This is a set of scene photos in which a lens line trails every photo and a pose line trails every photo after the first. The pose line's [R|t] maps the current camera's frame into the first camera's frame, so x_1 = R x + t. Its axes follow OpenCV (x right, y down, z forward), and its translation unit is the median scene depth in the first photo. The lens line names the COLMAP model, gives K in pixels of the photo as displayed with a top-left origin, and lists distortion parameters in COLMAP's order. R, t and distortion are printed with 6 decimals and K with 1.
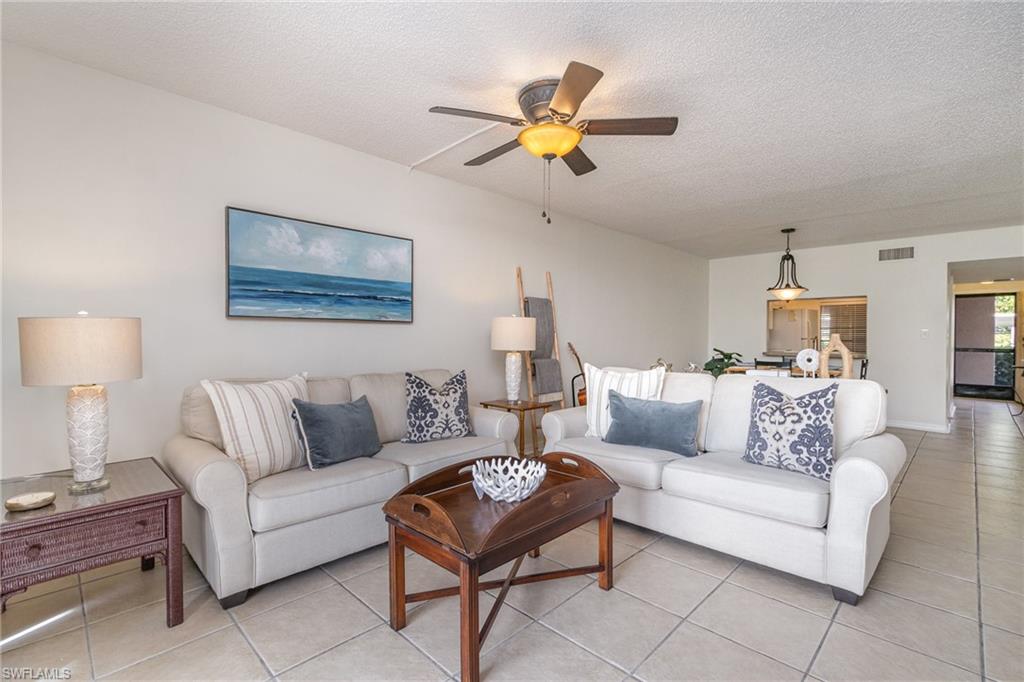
lens RADIAL K [[465.4, 0, 515.8], [0, 465.4, 339.0], [0, 0, 1]] dist [-0.001395, -0.000097]
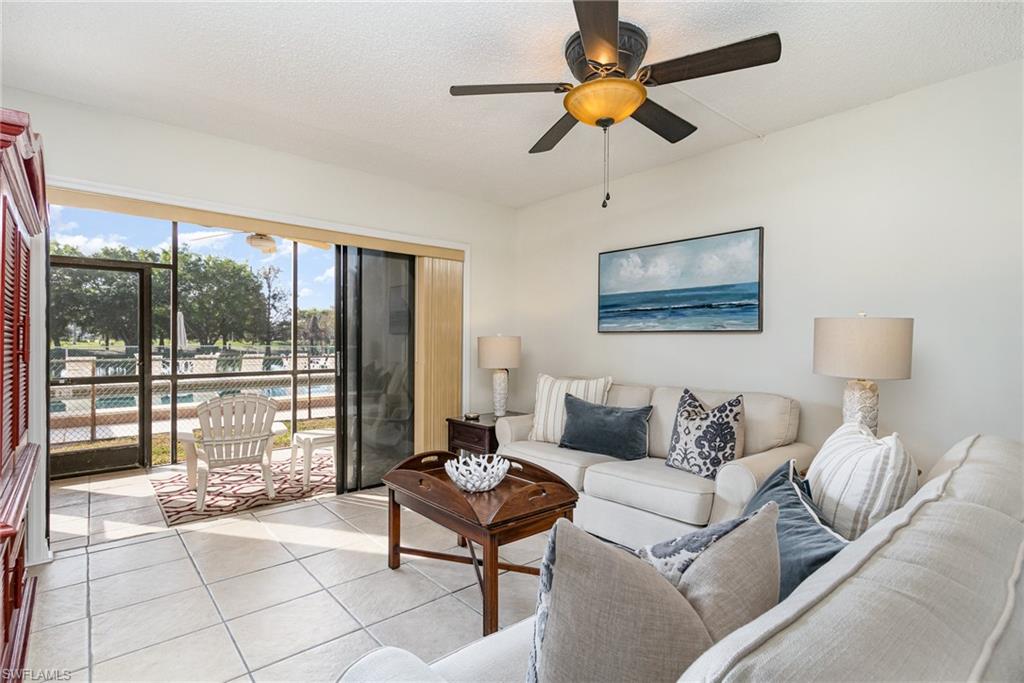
lens RADIAL K [[492.8, 0, 512.0], [0, 492.8, 341.5], [0, 0, 1]] dist [0.006964, 0.000356]
pose [[-0.095013, -0.001908, -0.995474, 0.756060], [-0.013099, 0.999914, -0.000666, -0.014003], [0.995390, 0.012977, -0.095030, 0.762092]]
